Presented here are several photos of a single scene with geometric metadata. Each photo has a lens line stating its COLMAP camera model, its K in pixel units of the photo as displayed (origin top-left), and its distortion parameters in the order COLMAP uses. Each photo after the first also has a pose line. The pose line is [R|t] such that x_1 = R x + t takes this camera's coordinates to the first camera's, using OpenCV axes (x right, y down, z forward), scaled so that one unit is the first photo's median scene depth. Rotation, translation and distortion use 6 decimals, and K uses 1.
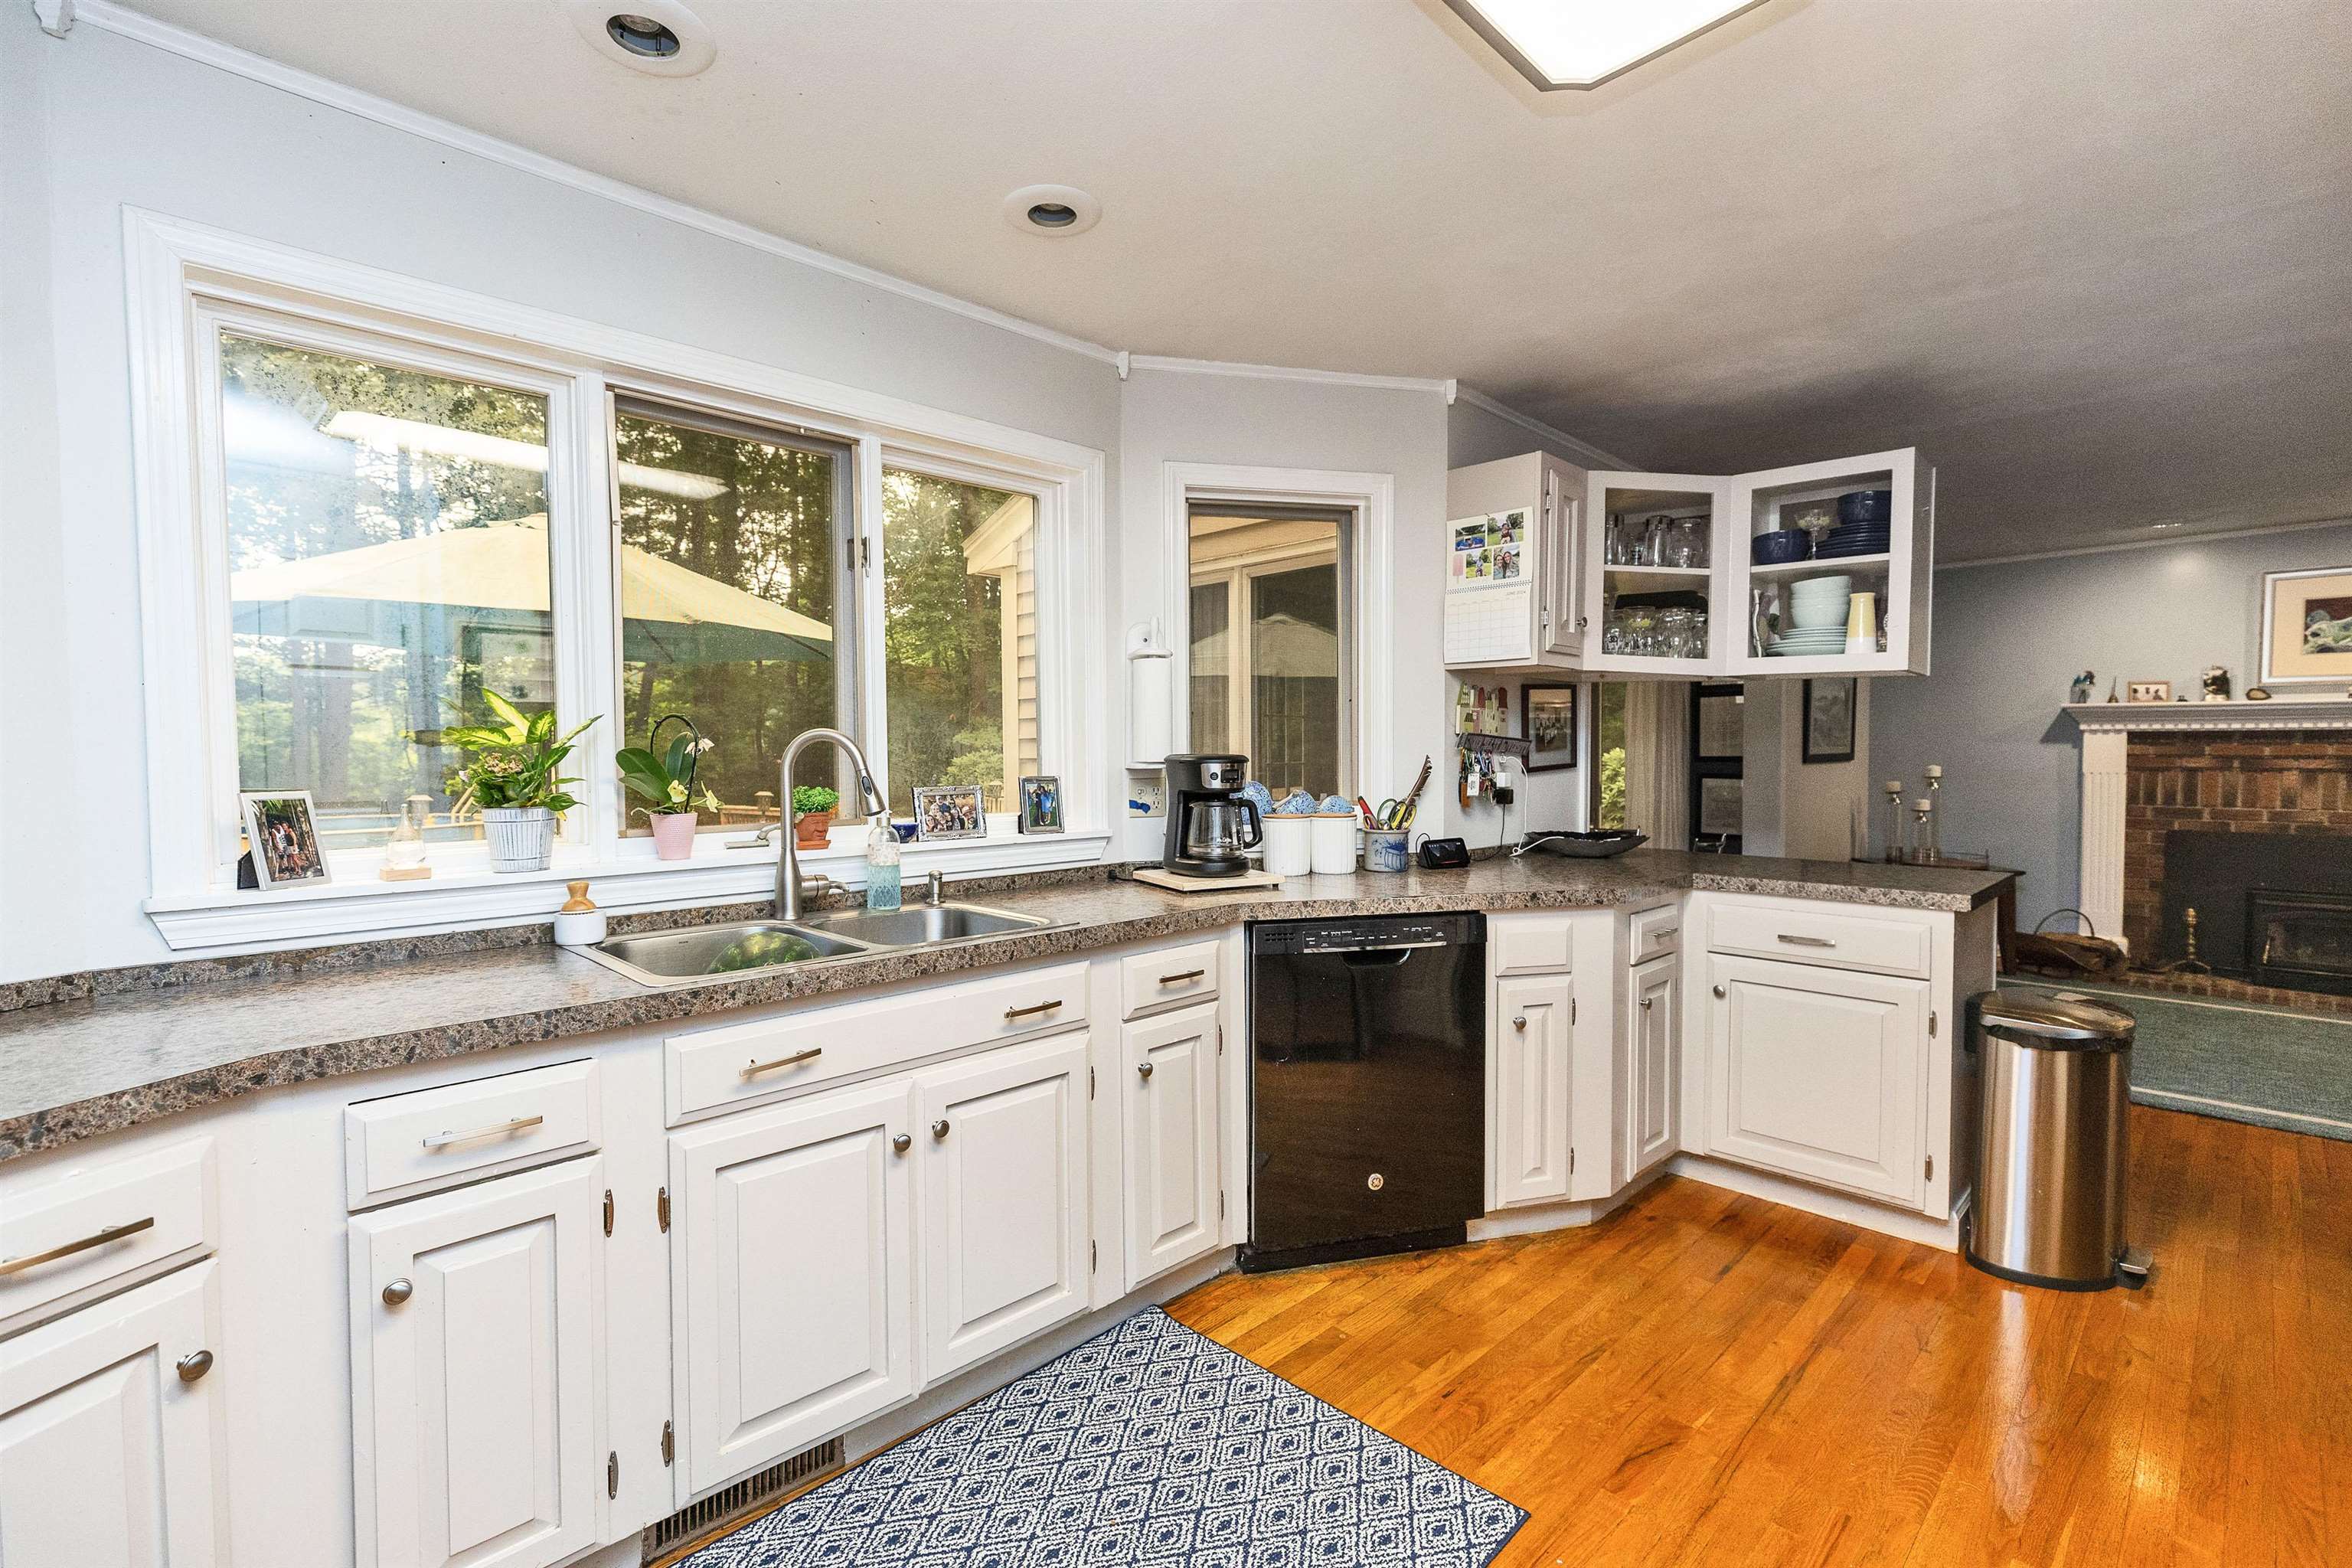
lens RADIAL K [[1039.3, 0, 1173.5], [0, 1039.3, 784.5], [0, 0, 1]] dist [0.000716, 0.000253]
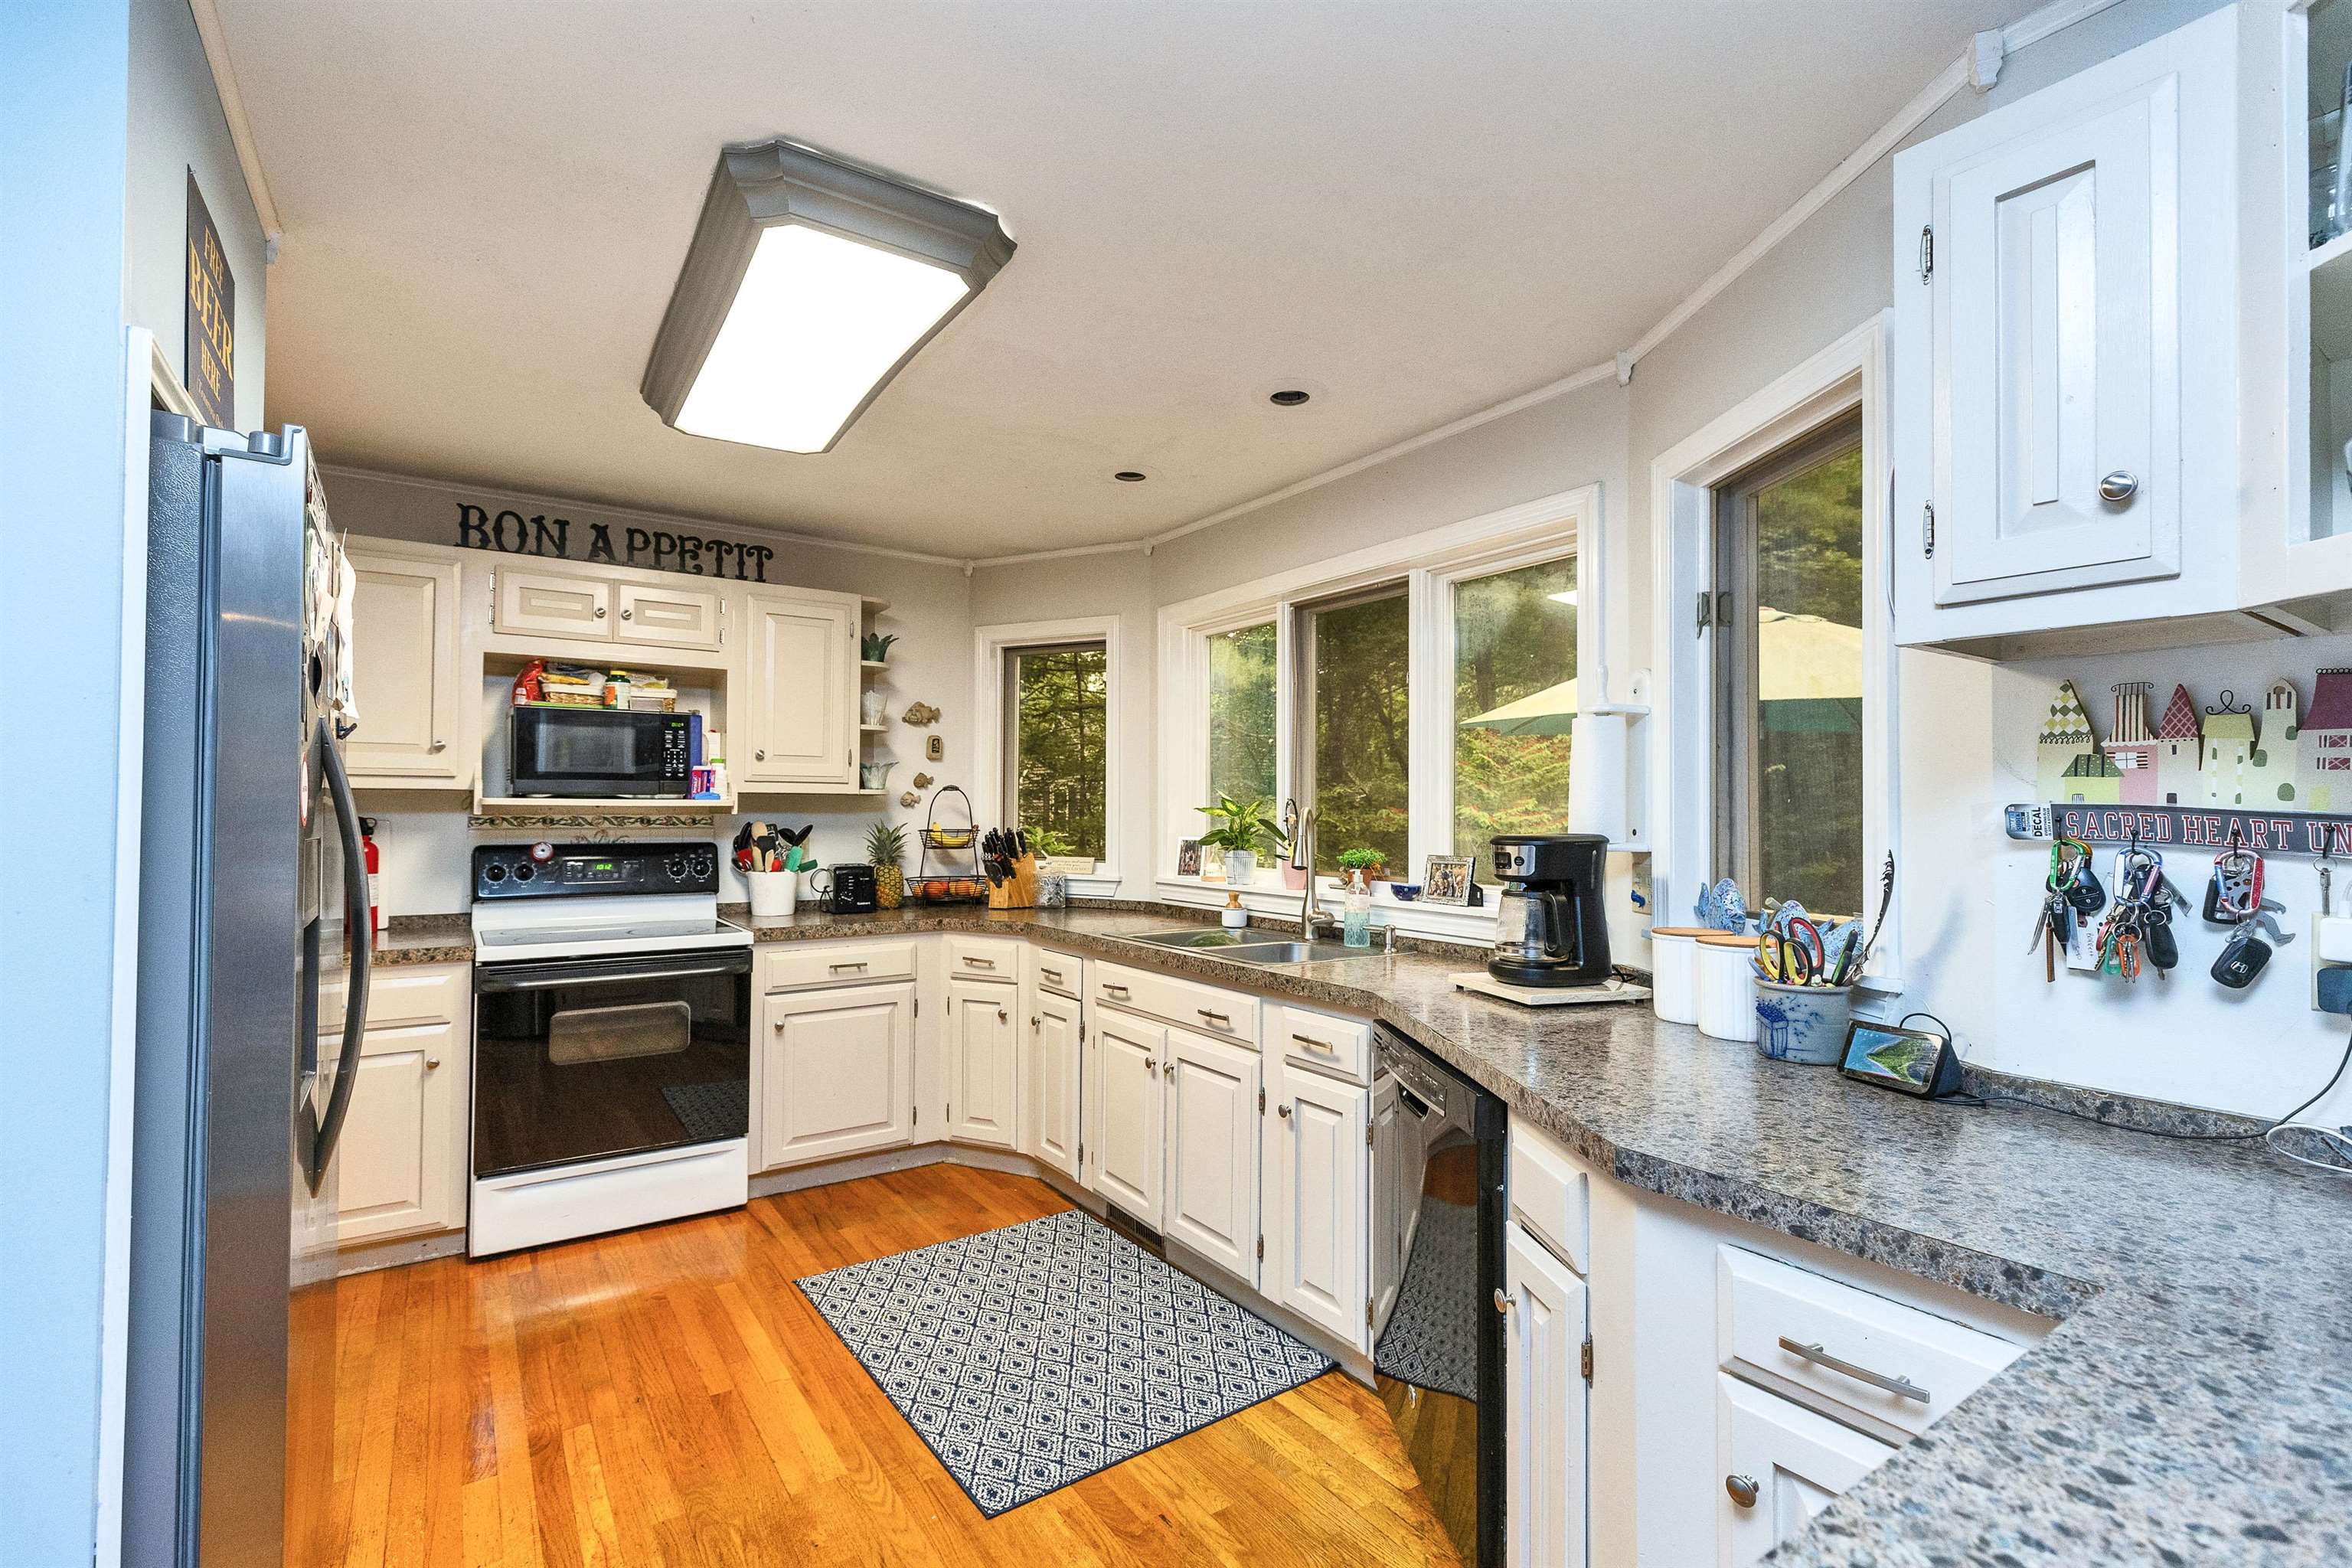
lens RADIAL K [[1066.2, 0, 1183.3], [0, 1066.2, 791.7], [0, 0, 1]] dist [0.002649, 0.000218]
pose [[-0.163784, -0.012541, -0.986416, 0.800091], [-0.032755, 0.999437, -0.007268, -0.041703], [0.985952, 0.031119, -0.164103, 0.757188]]
